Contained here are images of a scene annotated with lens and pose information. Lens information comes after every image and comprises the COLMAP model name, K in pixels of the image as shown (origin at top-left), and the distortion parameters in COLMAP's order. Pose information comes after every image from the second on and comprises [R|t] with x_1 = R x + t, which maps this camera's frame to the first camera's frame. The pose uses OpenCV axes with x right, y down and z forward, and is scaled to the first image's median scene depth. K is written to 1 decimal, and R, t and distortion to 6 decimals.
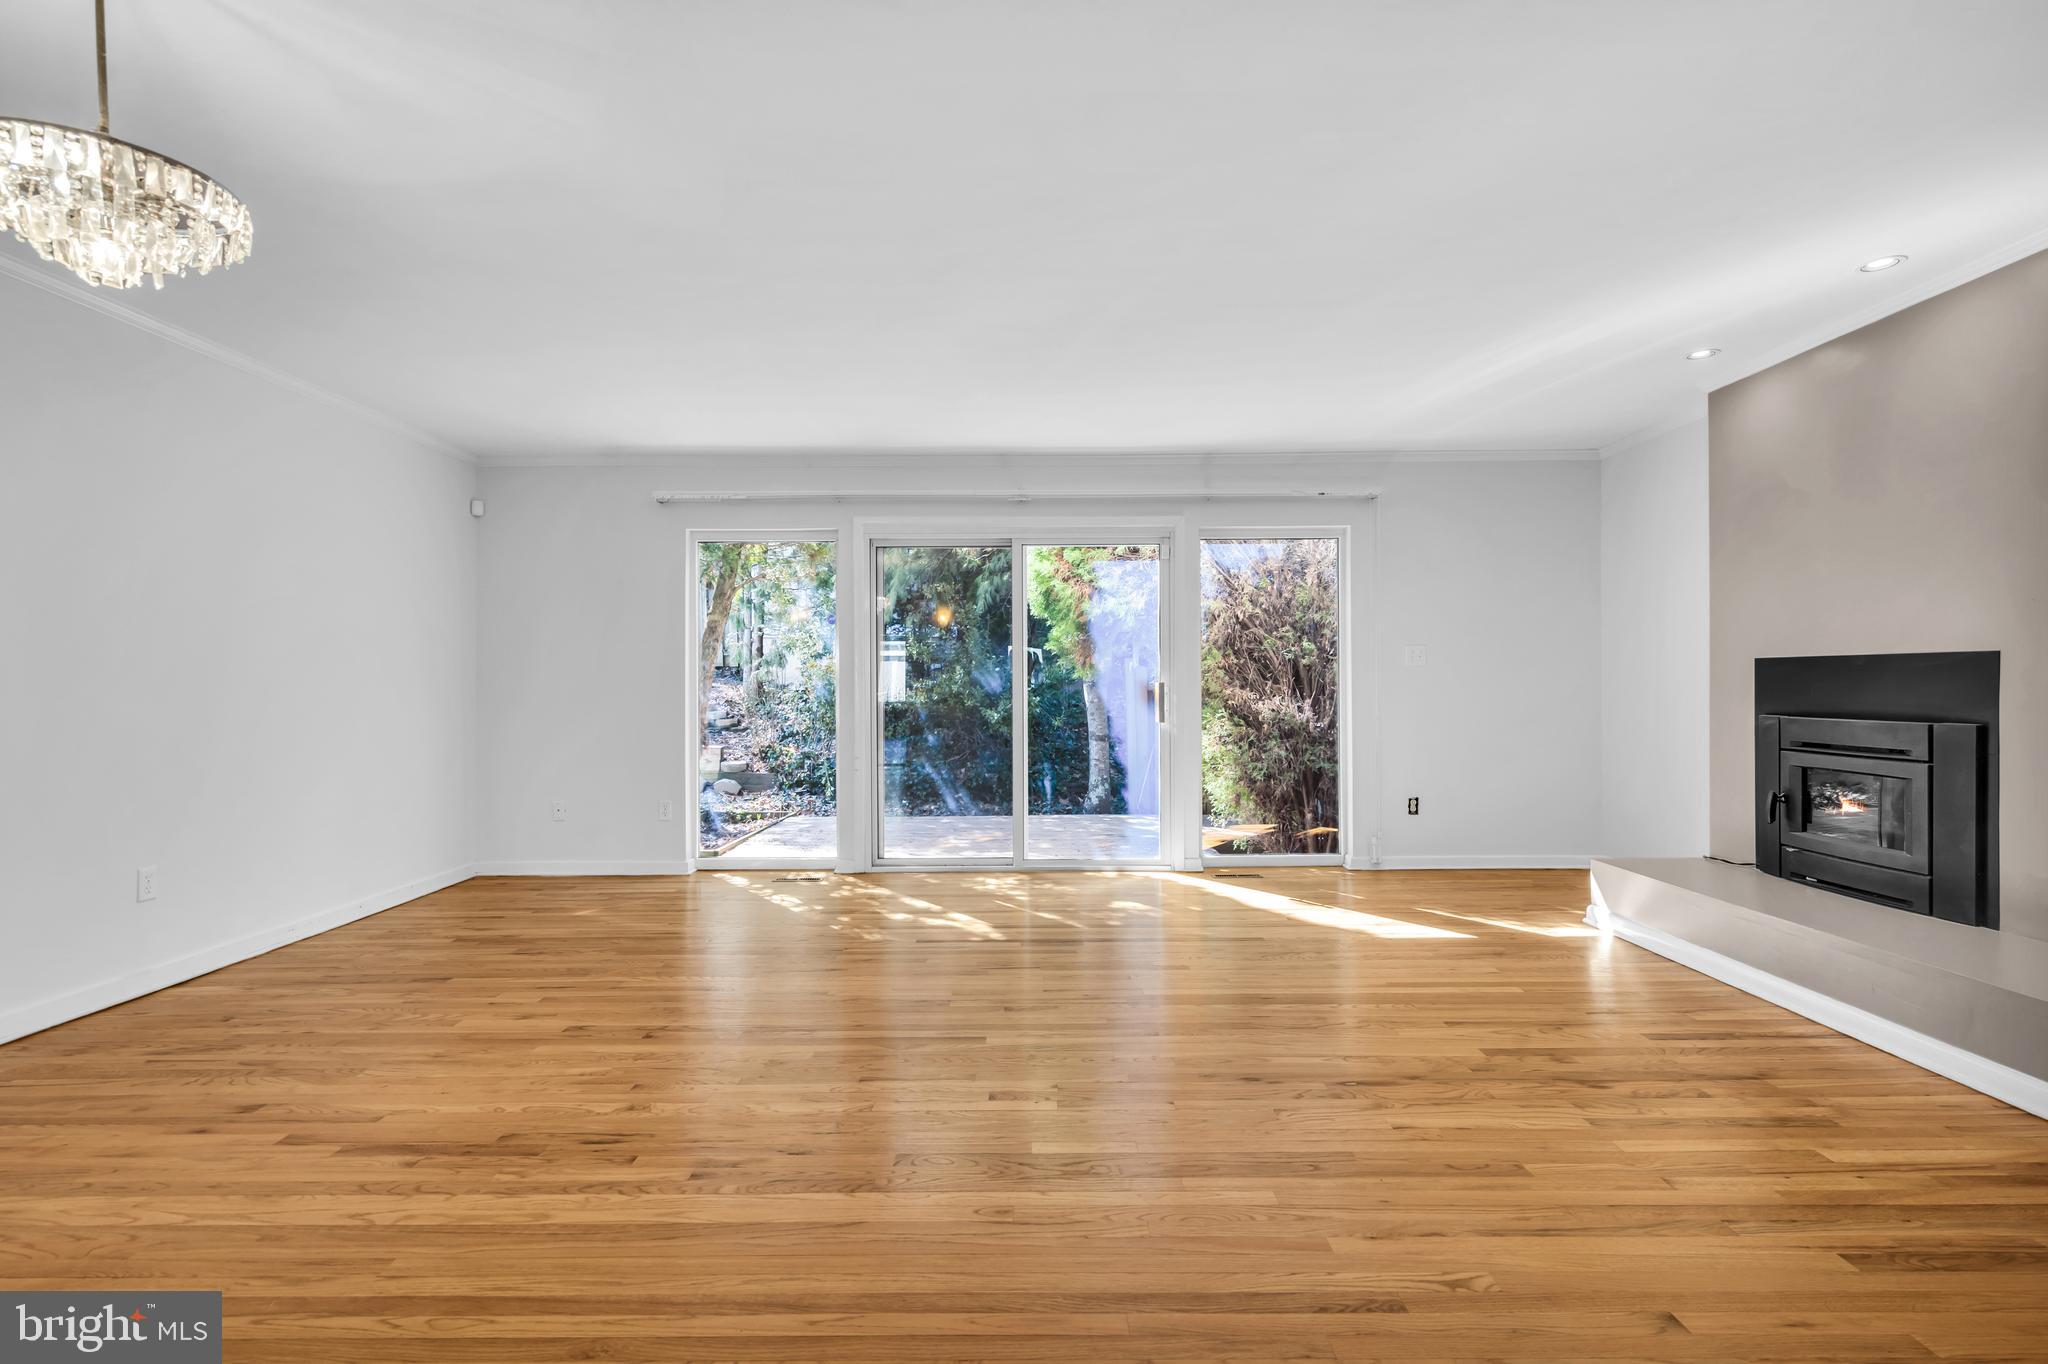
lens RADIAL K [[953.0, 0, 1024.0], [0, 953.0, 682.0], [0, 0, 1]] dist [-0.000335, 0.000760]
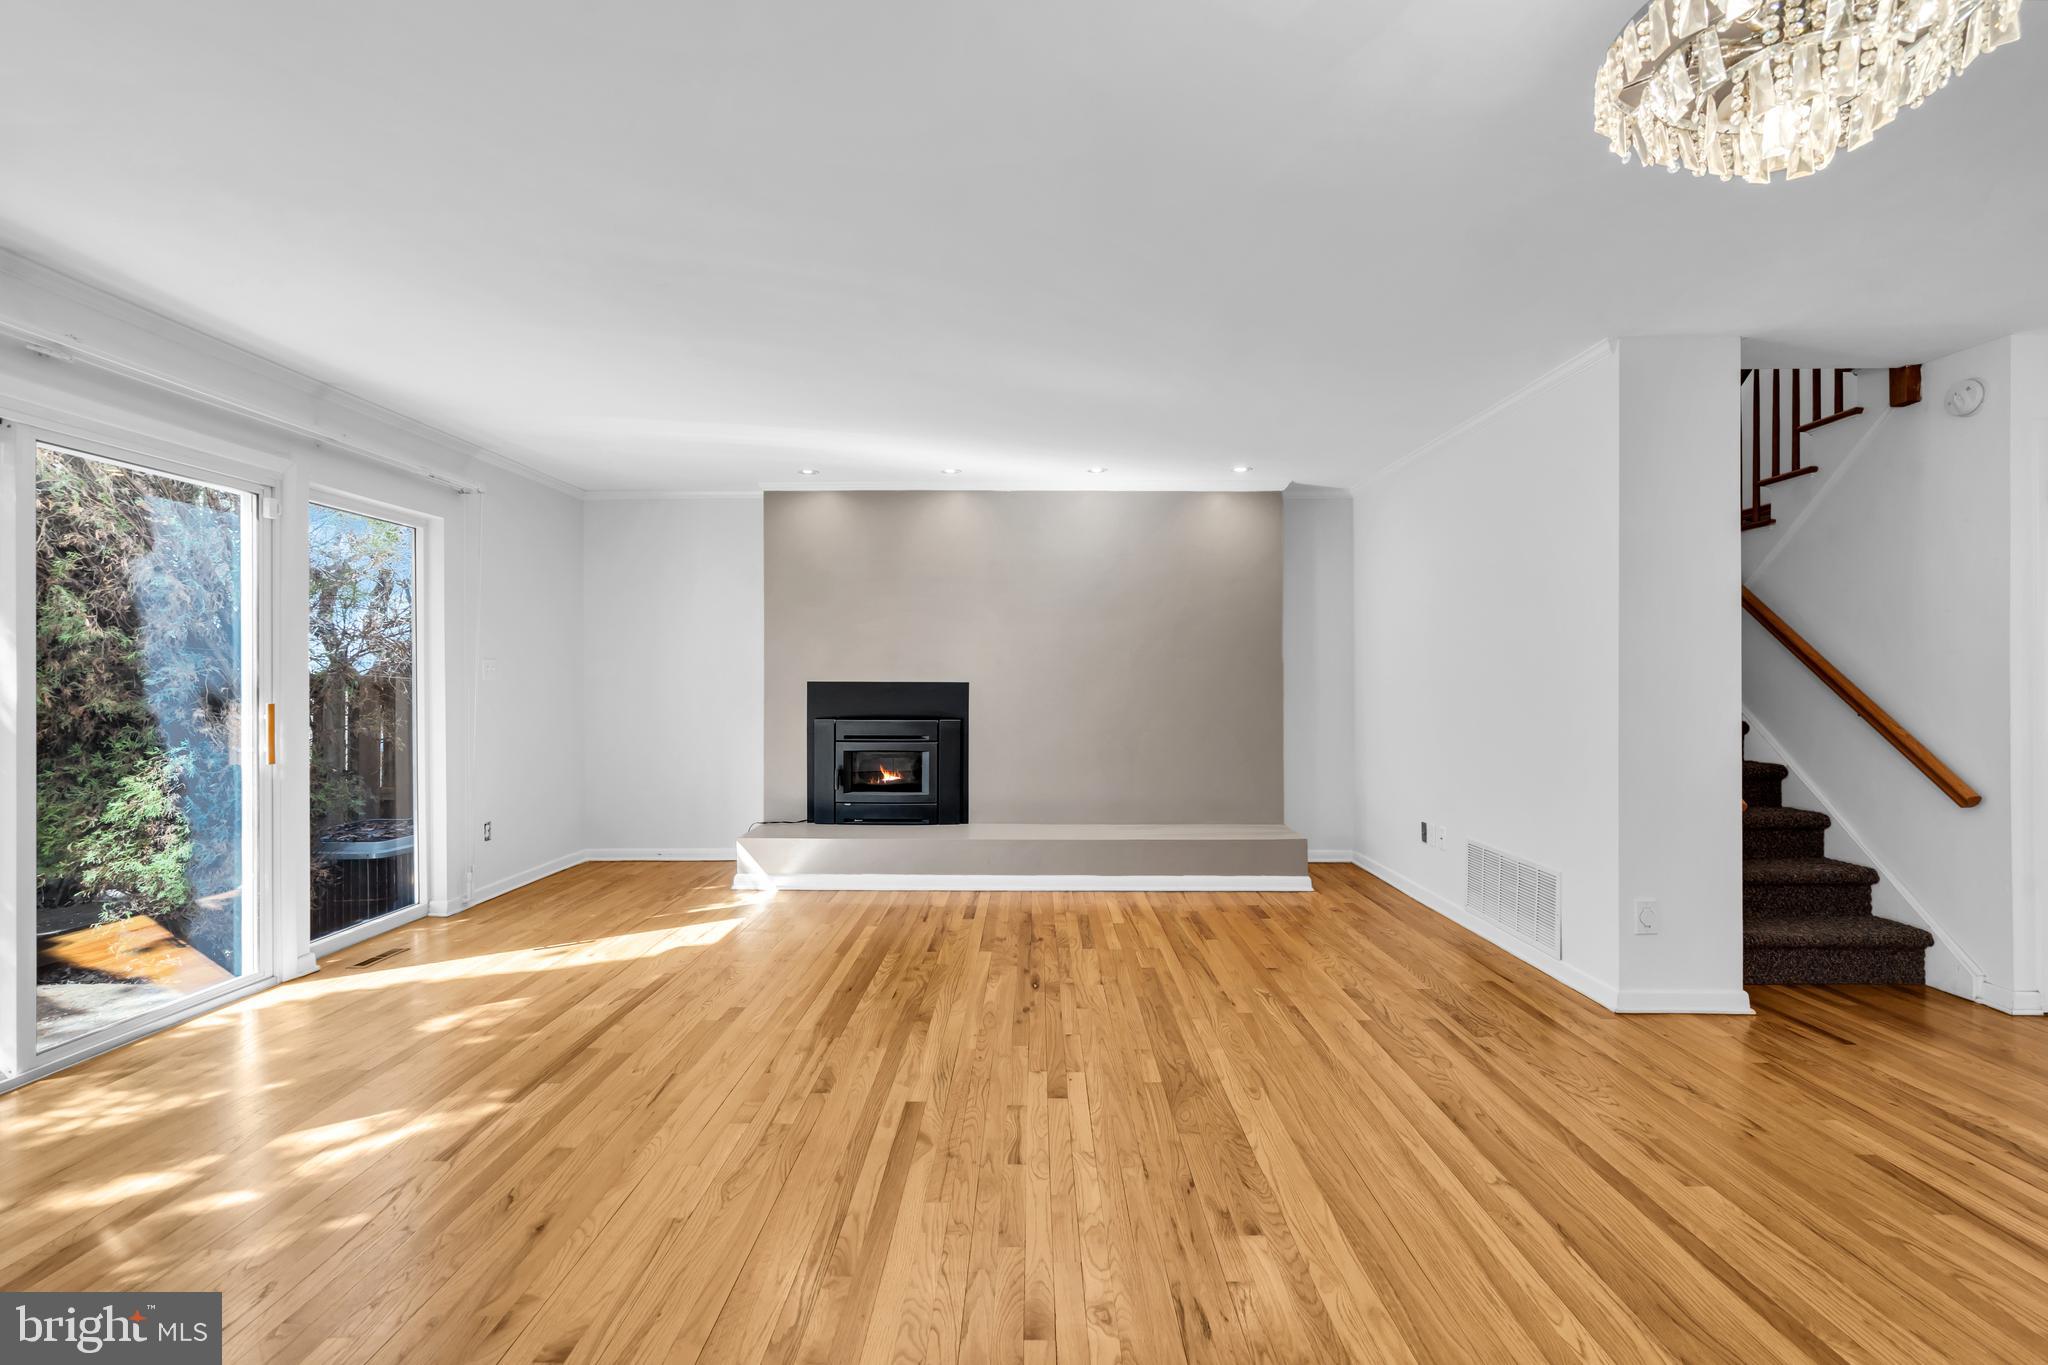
lens RADIAL K [[934.8, 0, 1016.3], [0, 934.8, 678.3], [0, 0, 1]] dist [-0.003273, 0.000470]
pose [[0.013509, 0.009590, 0.999863, -0.739072], [-0.003096, 0.999950, -0.009549, -0.018745], [-0.999904, -0.002966, 0.013538, 0.699674]]
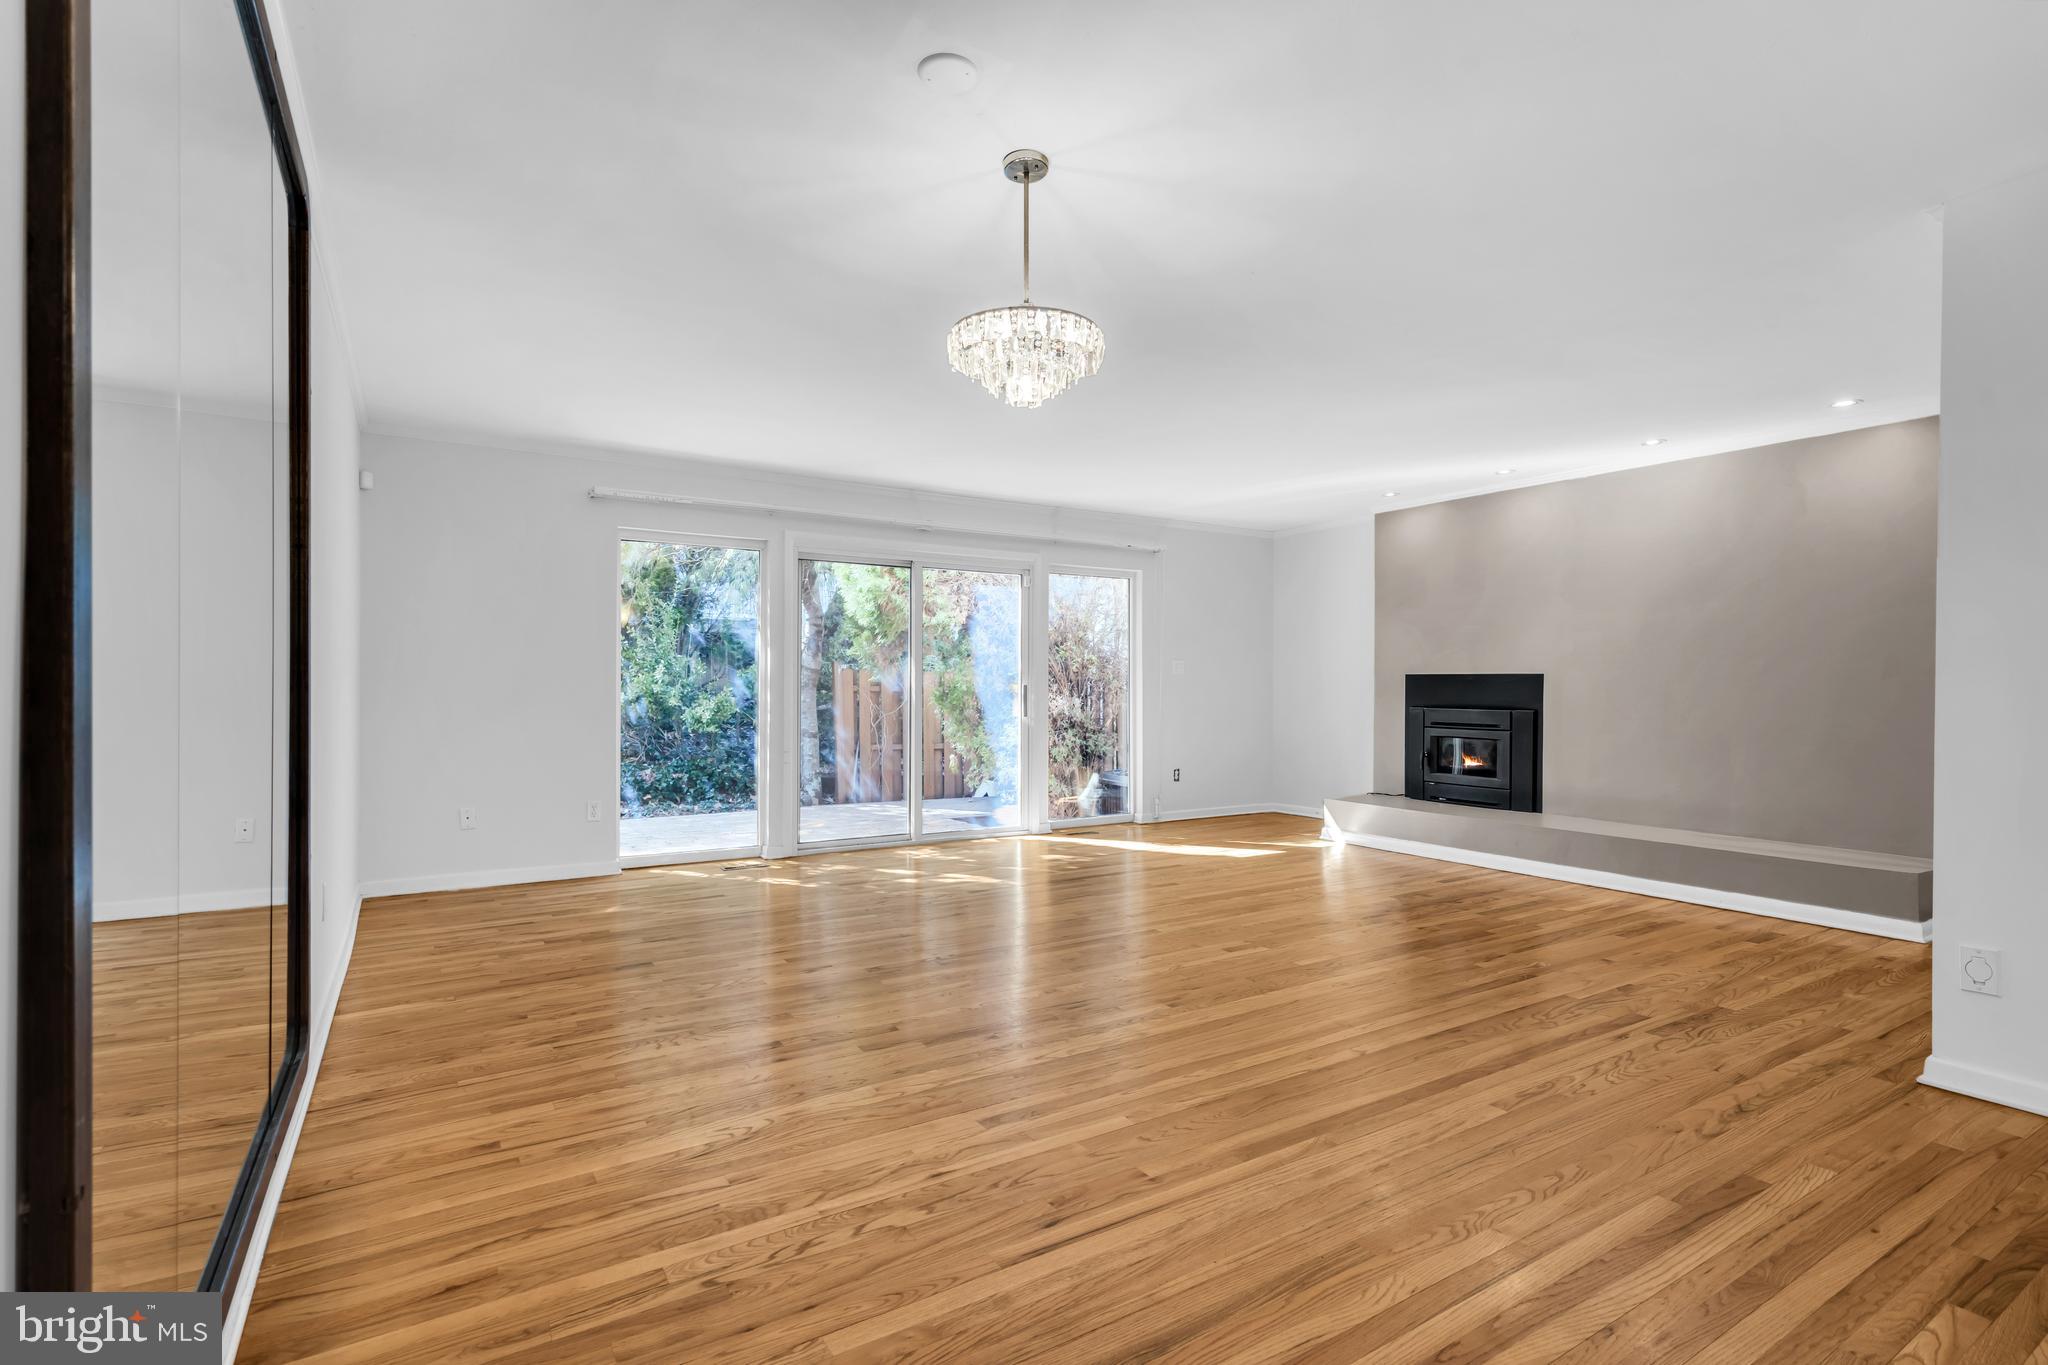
lens RADIAL K [[956.7, 0, 1024.0], [0, 956.7, 682.5], [0, 0, 1]] dist [-0.000720, 0.000056]
pose [[0.848526, 0.010128, 0.529057, -0.778339], [-0.009688, 0.999947, -0.003604, 0.002469], [-0.529065, -0.002067, 0.848579, -0.104926]]
